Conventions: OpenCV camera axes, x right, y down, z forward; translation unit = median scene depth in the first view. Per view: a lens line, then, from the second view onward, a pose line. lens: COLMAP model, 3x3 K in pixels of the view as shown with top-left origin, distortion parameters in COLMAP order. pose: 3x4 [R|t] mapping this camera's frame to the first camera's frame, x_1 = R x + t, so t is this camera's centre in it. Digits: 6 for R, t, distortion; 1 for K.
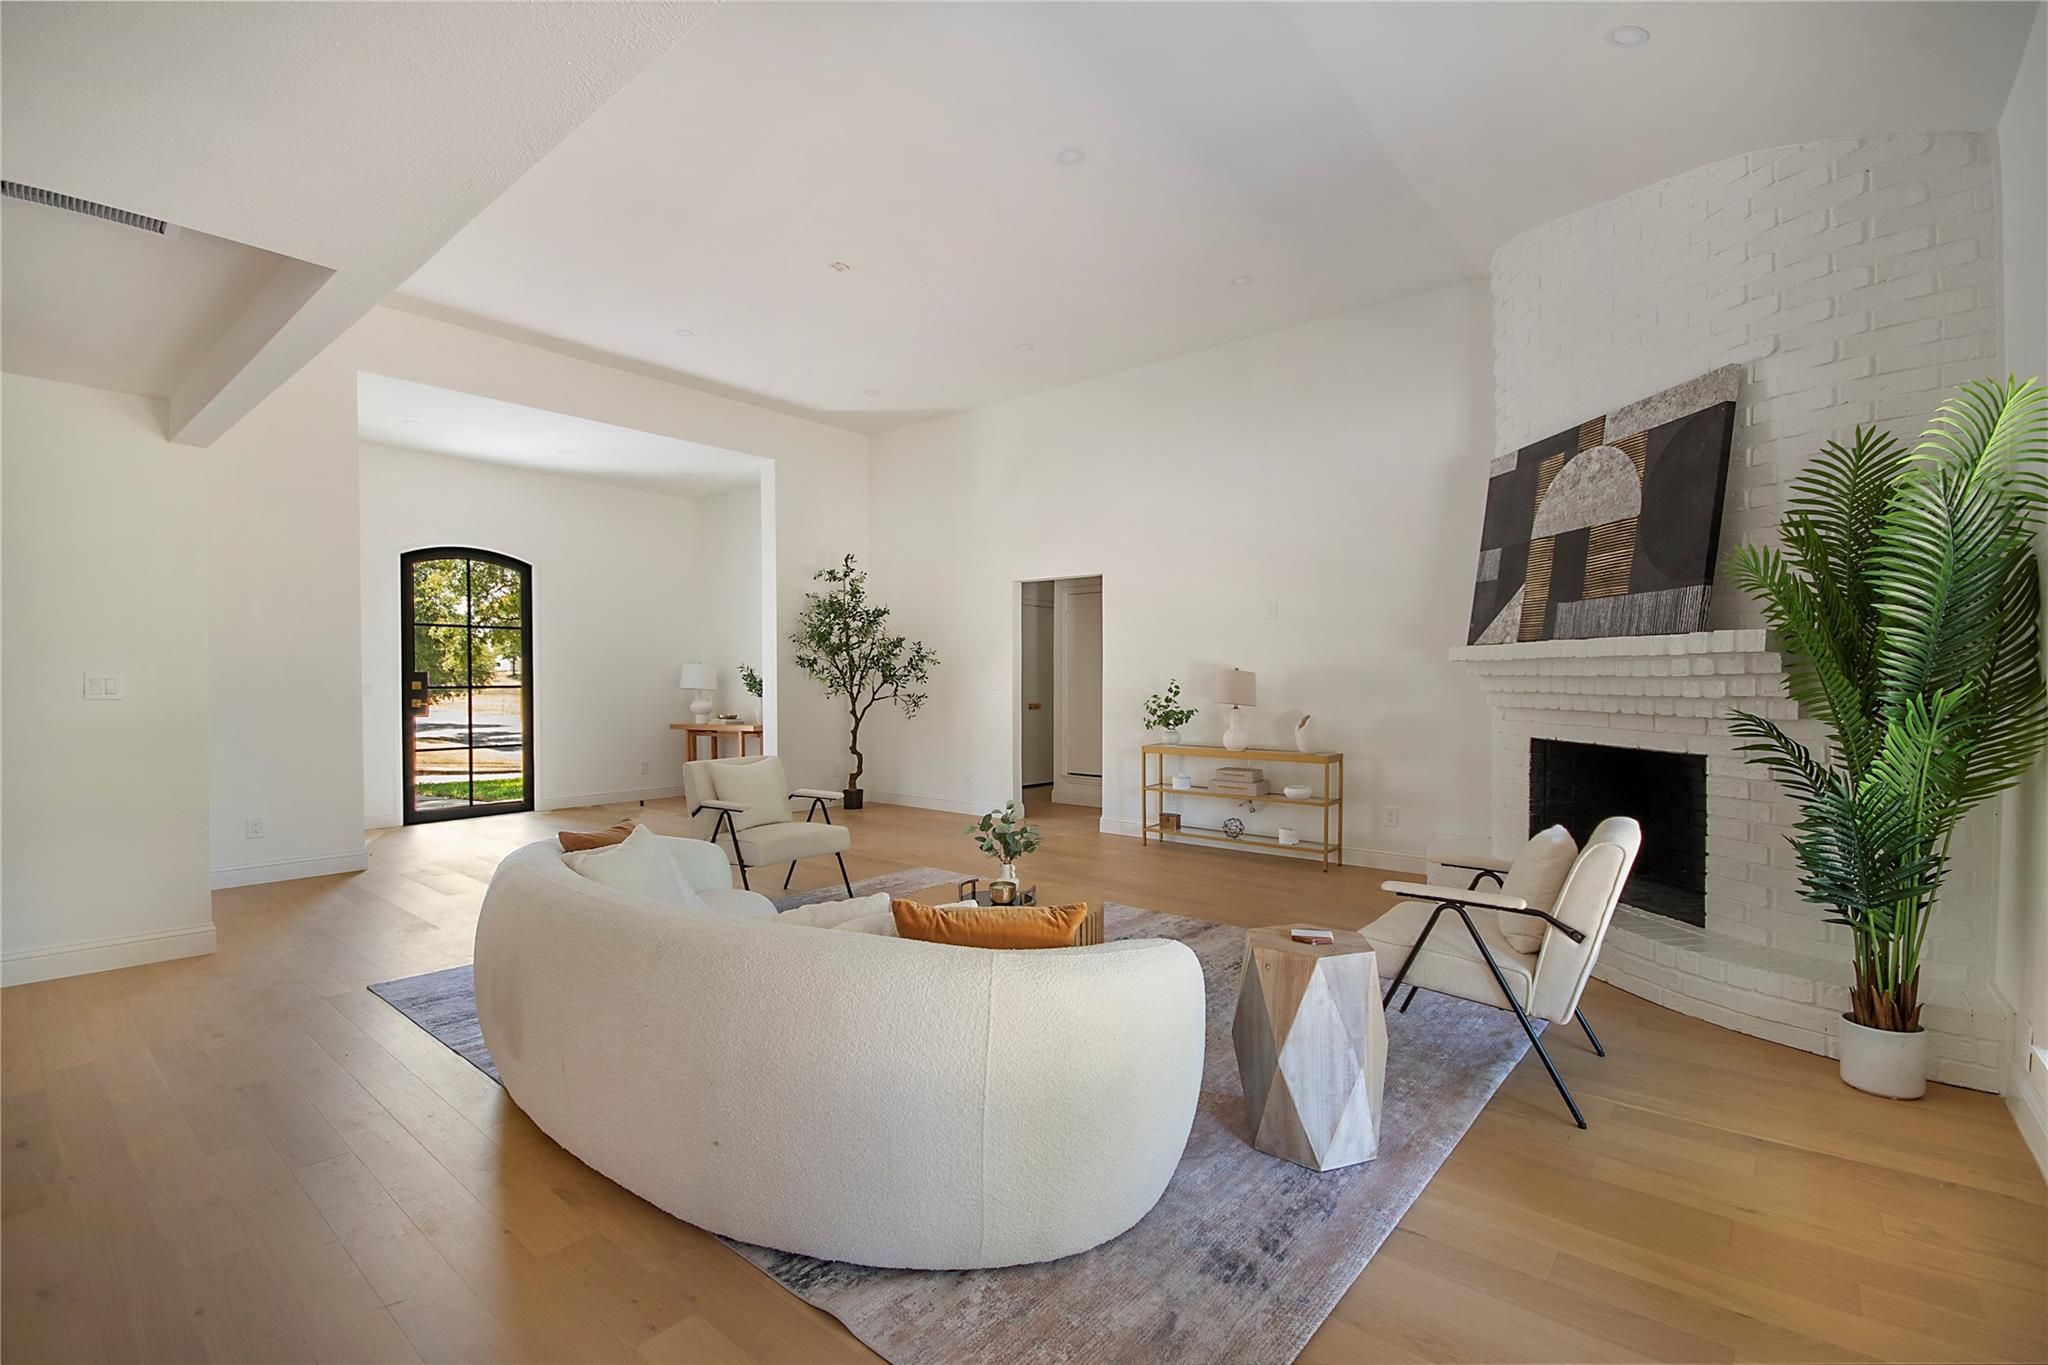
lens RADIAL K [[924.8, 0, 1027.7], [0, 924.8, 698.3], [0, 0, 1]] dist [0.007339, -0.005040]
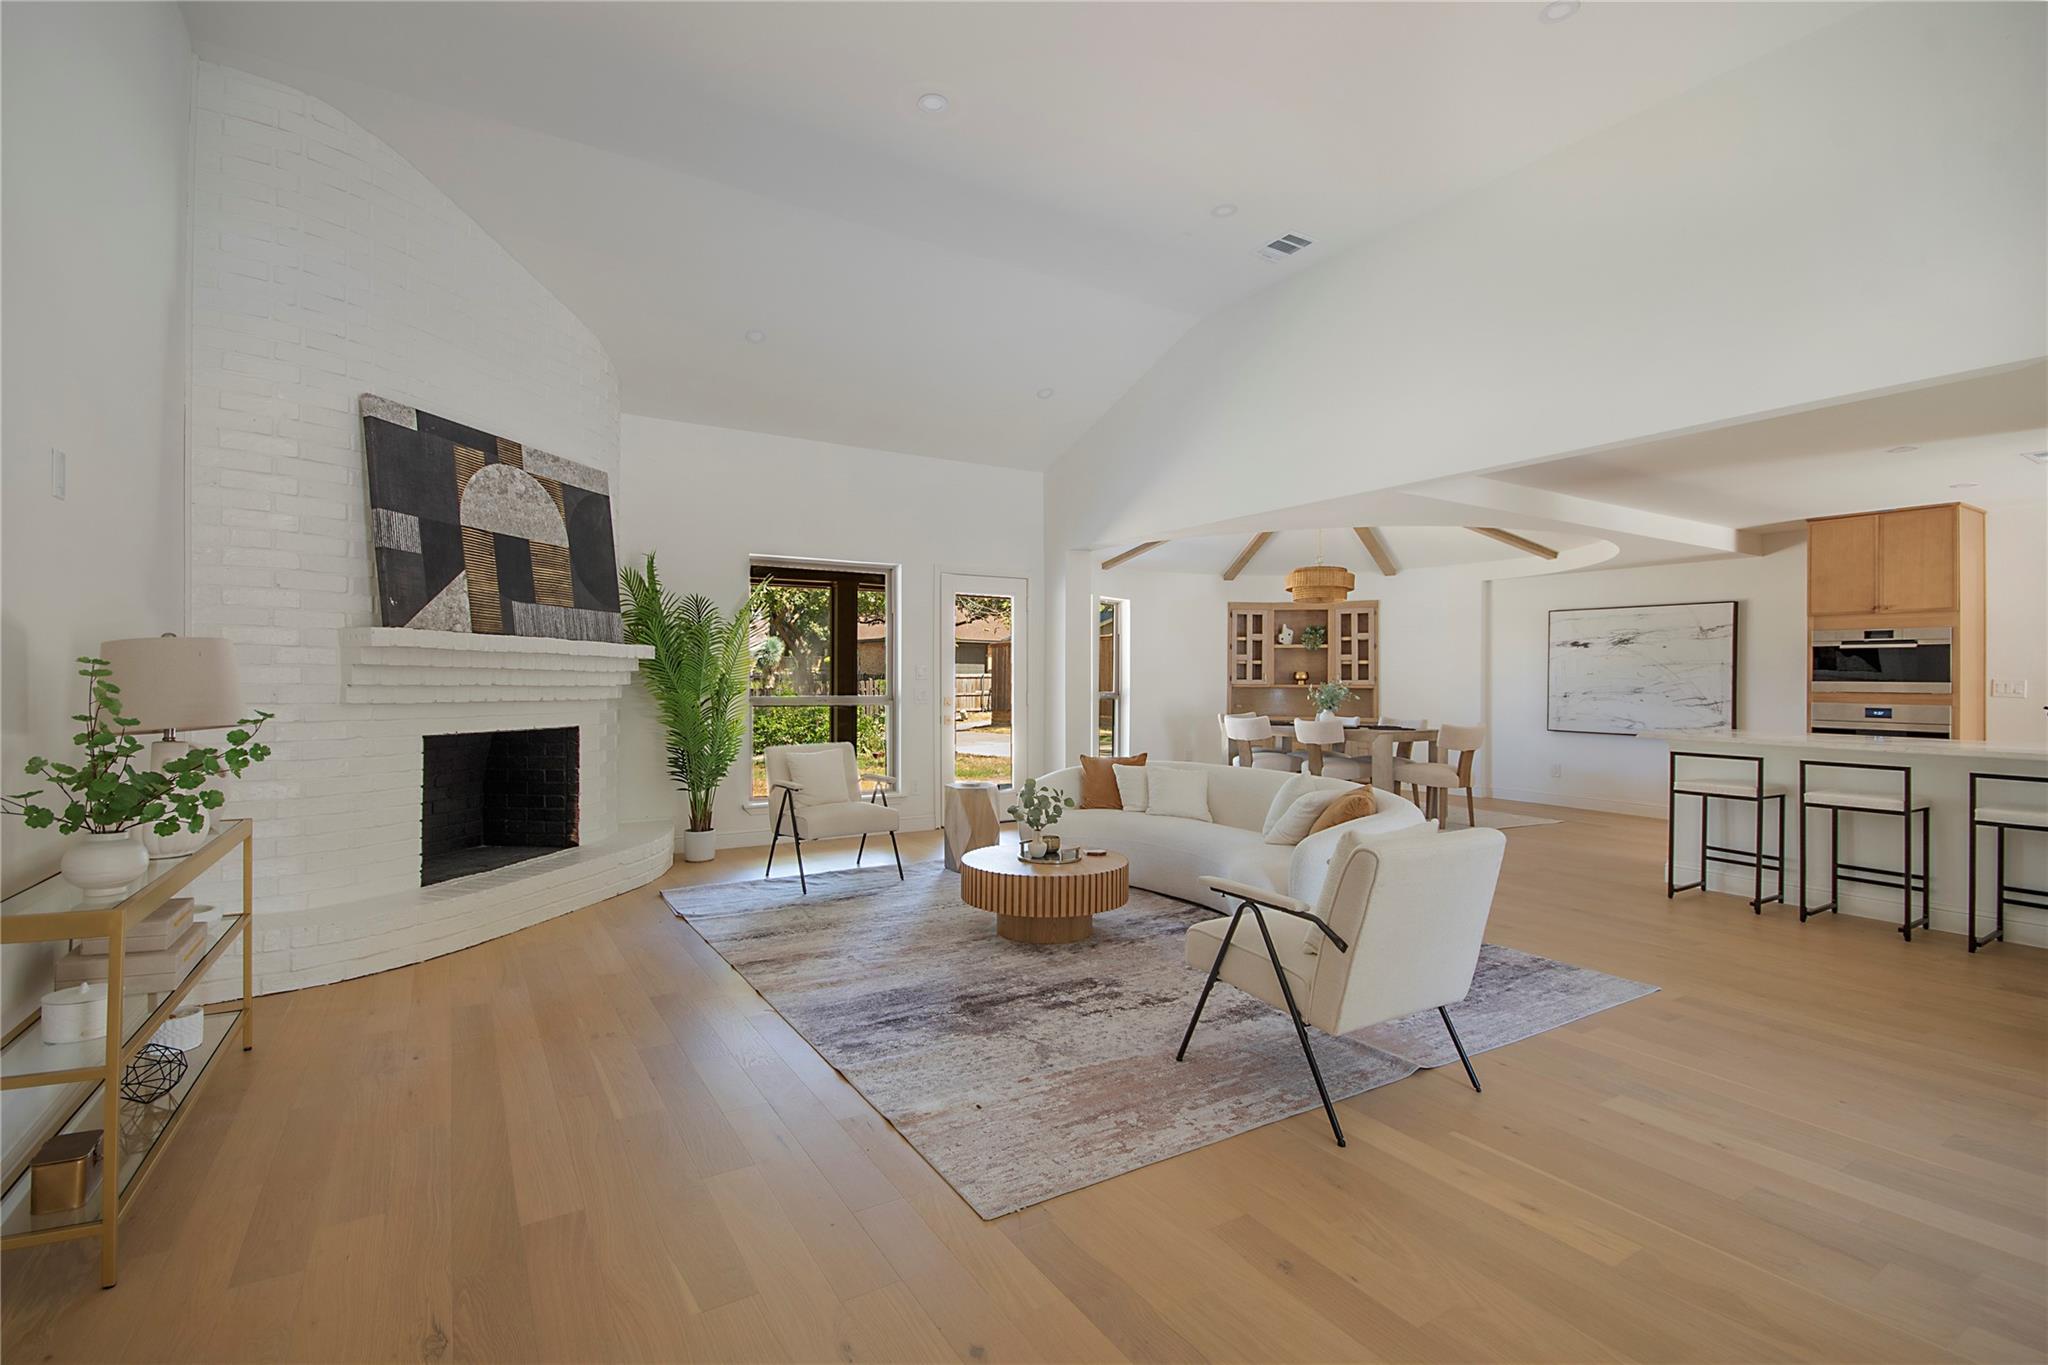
lens RADIAL K [[924.8, 0, 1020.5], [0, 924.8, 679.8], [0, 0, 1]] dist [0.007339, -0.005040]
pose [[-0.948582, -0.004459, 0.316500, -0.313779], [0.000404, 0.999883, 0.015297, -0.027645], [-0.316531, 0.014638, -0.948469, 1.788065]]
